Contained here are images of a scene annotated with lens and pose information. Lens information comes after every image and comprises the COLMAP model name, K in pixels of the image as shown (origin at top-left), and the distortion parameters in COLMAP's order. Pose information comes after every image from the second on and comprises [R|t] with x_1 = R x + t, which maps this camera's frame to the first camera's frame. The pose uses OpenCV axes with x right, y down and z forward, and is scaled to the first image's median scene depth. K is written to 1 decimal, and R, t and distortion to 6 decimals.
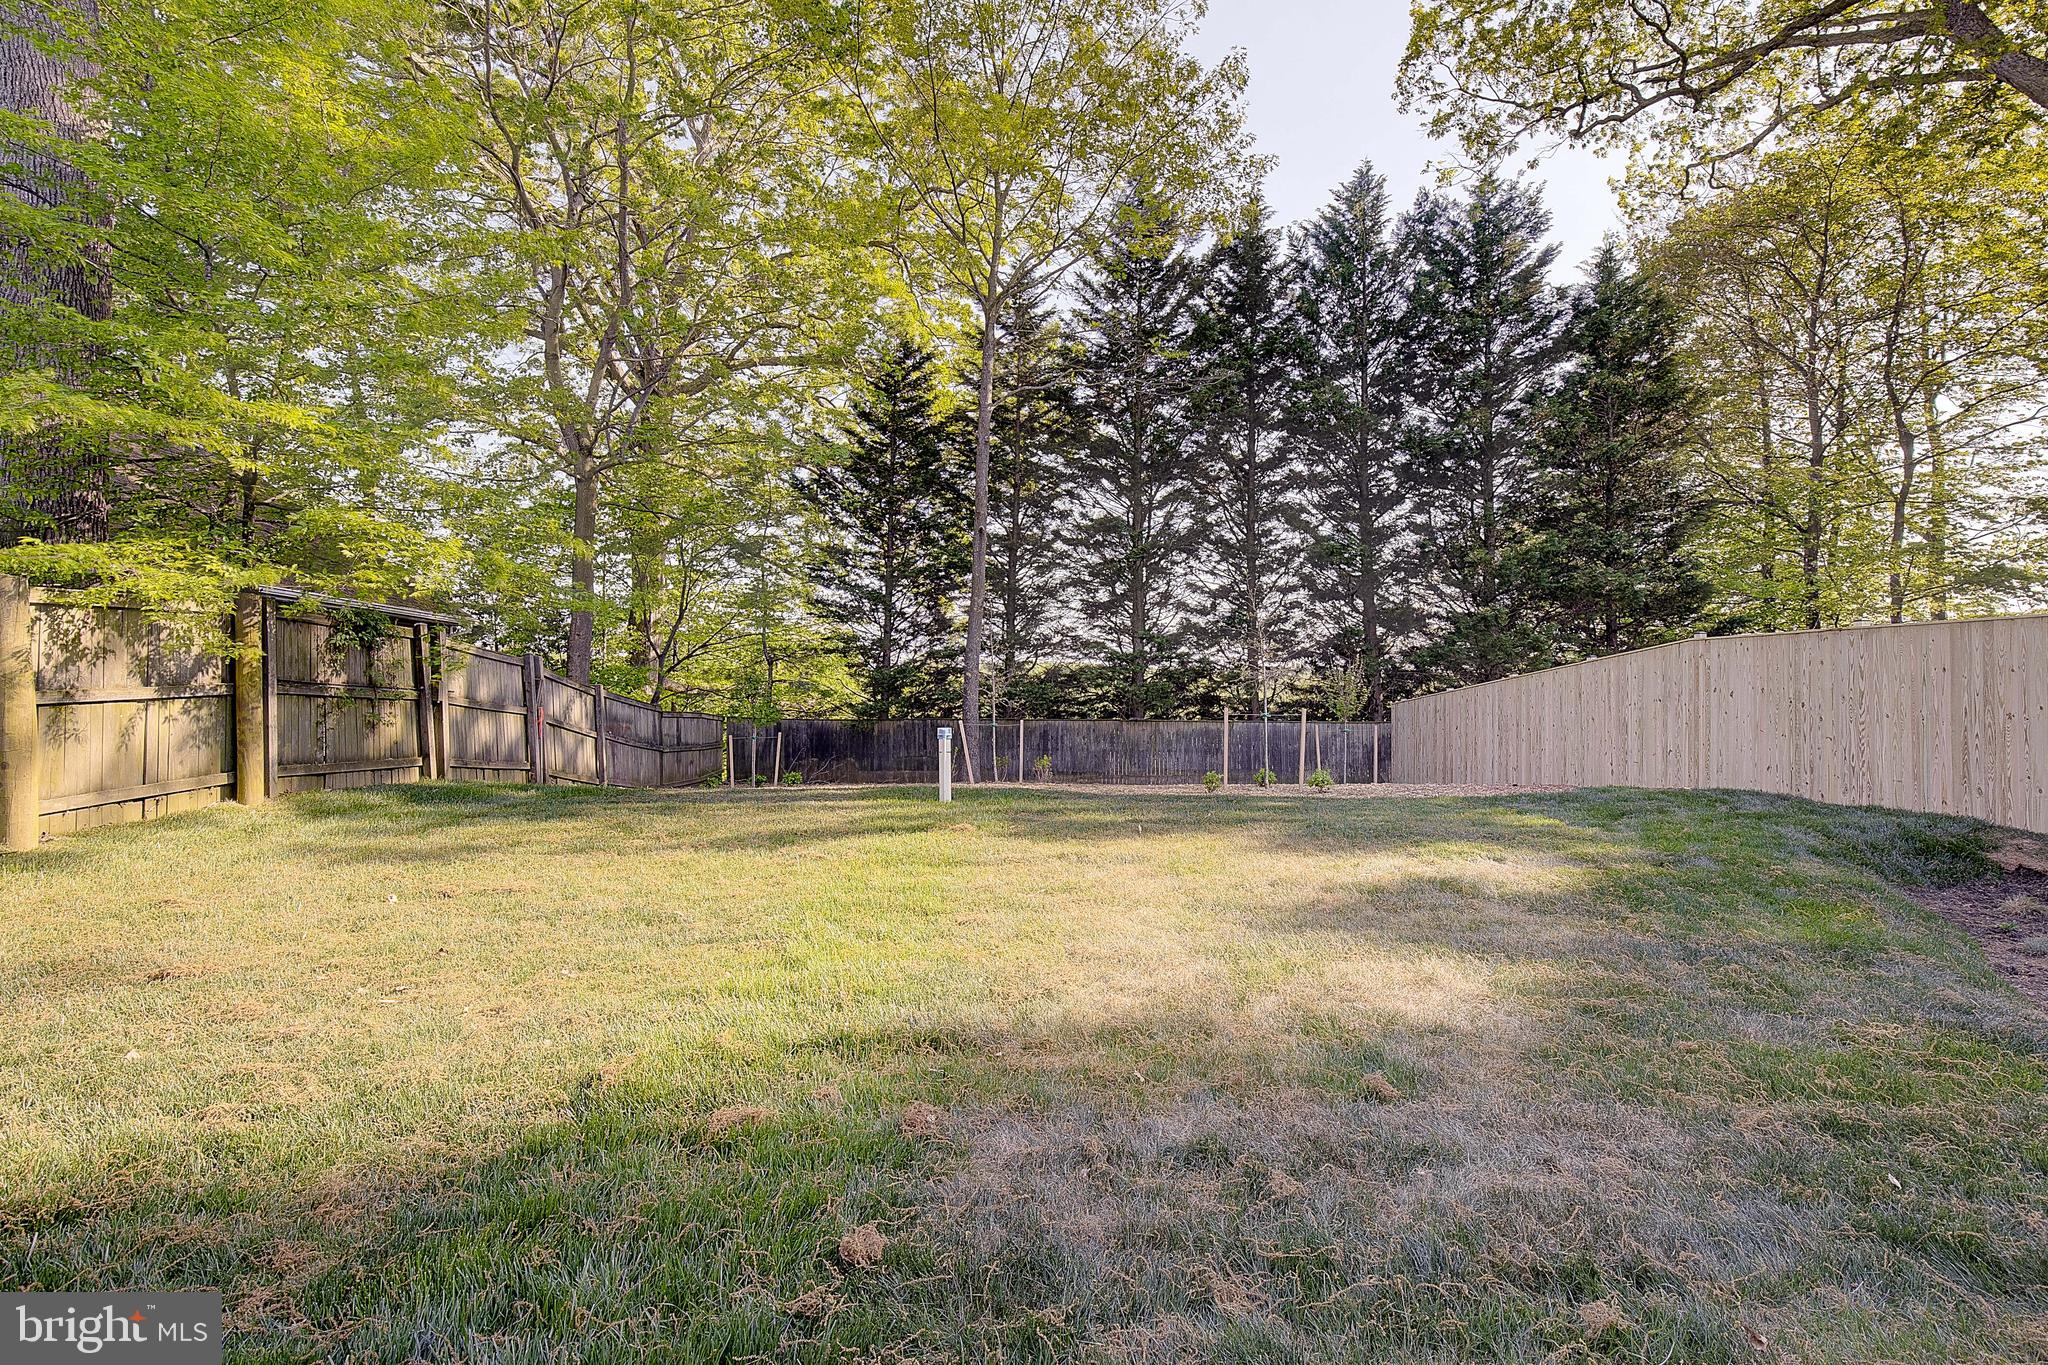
lens RADIAL K [[946.1, 0, 1027.3], [0, 946.1, 680.1], [0, 0, 1]] dist [-0.003249, -0.000142]
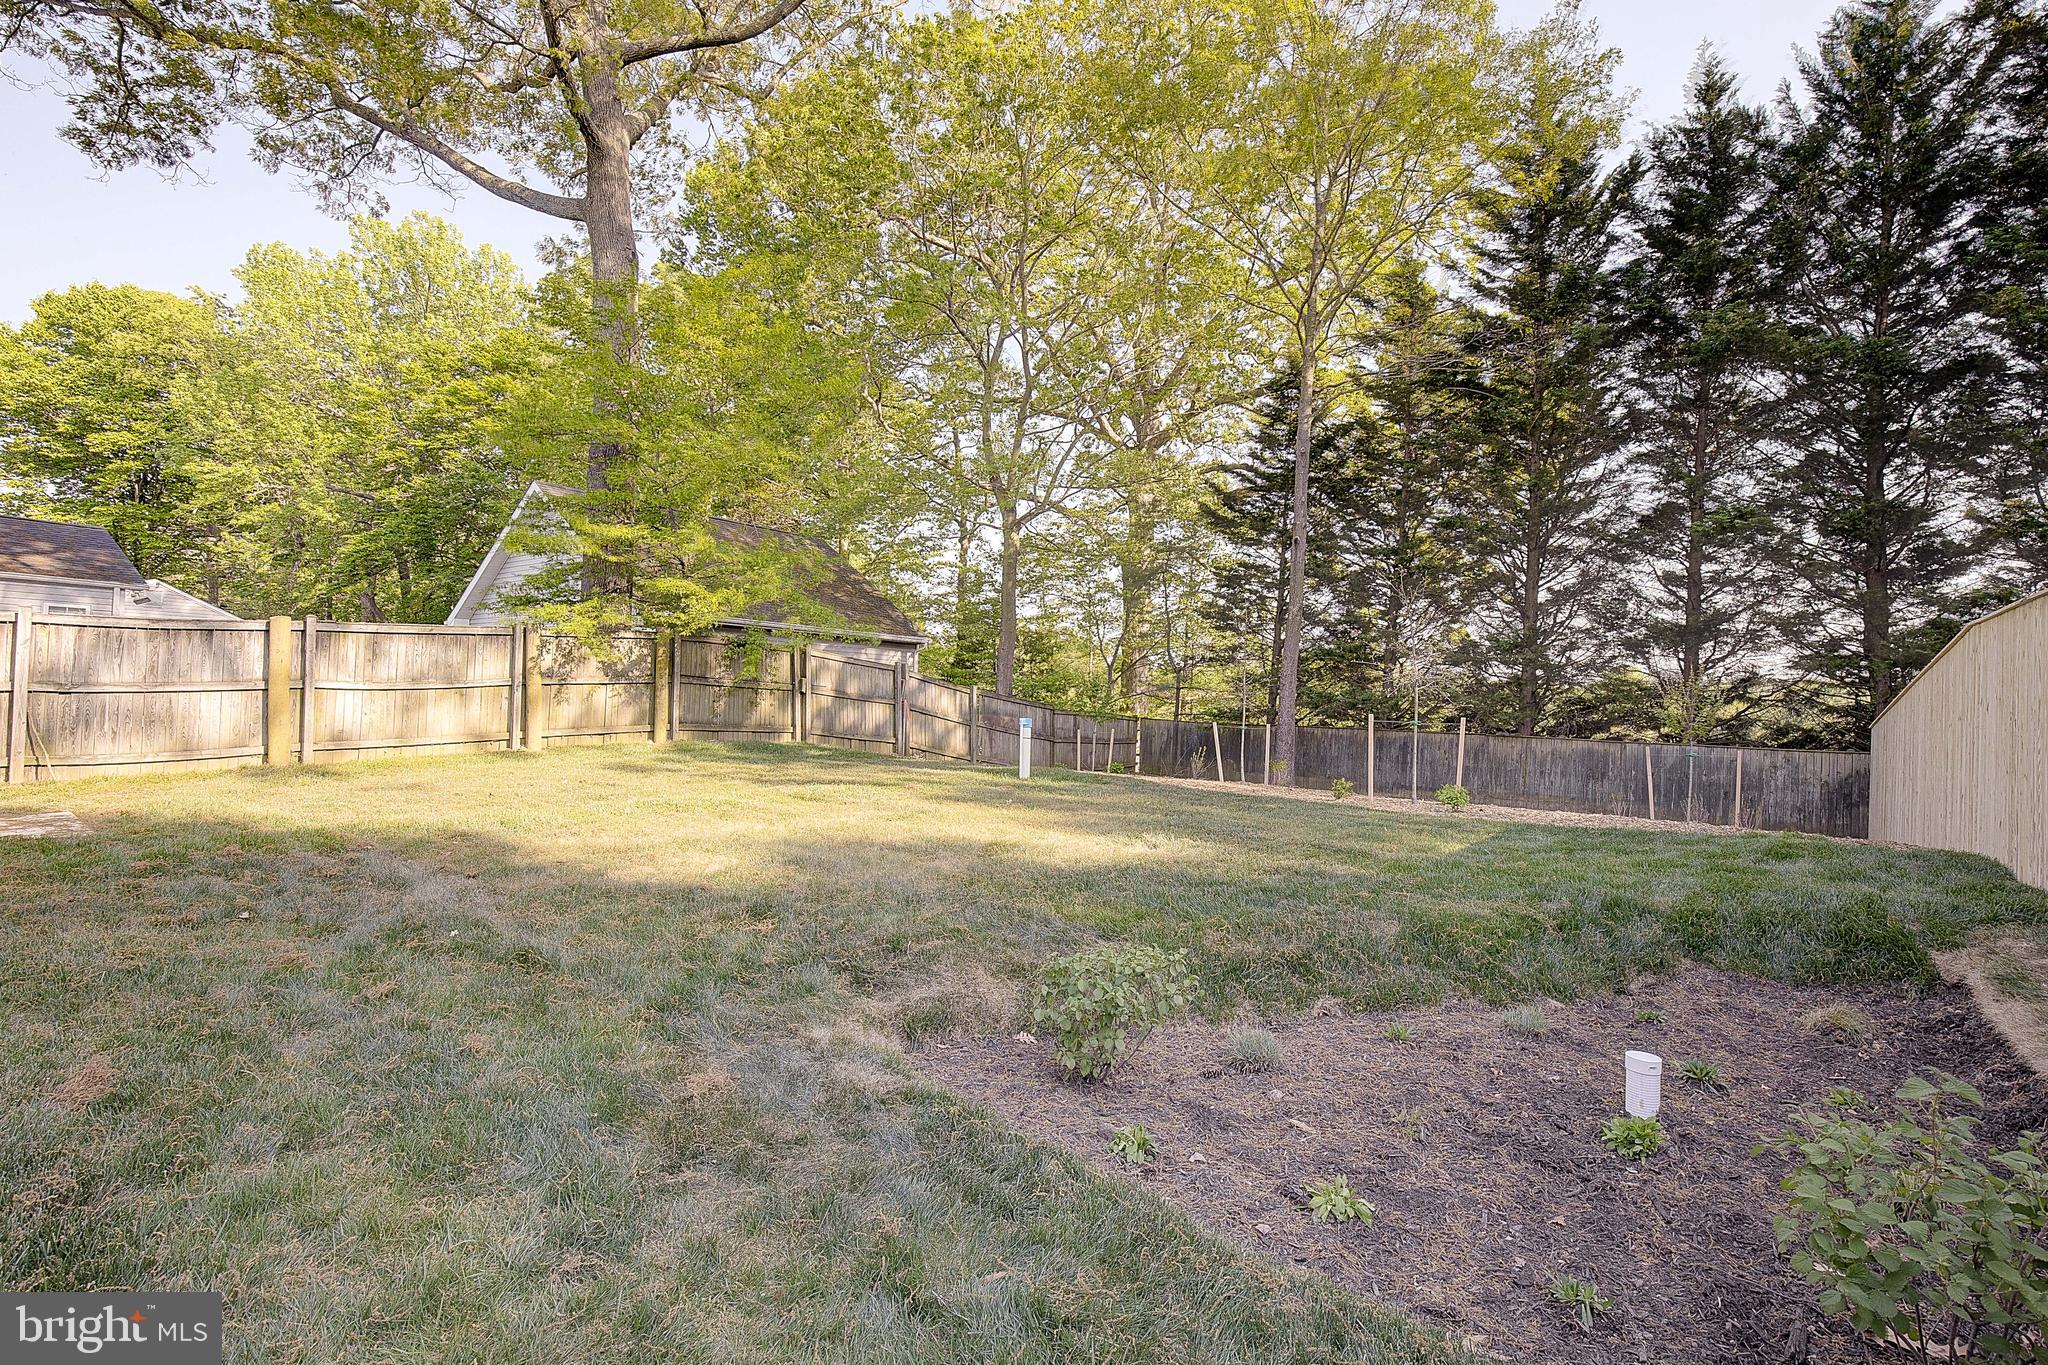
lens RADIAL K [[946.1, 0, 1039.3], [0, 946.1, 688.2], [0, 0, 1]] dist [-0.003249, -0.000142]
pose [[0.771963, 0.011681, -0.635560, 0.574193], [-0.016920, 0.999854, -0.002175, 0.011587], [0.635442, 0.012433, 0.772049, 0.039140]]
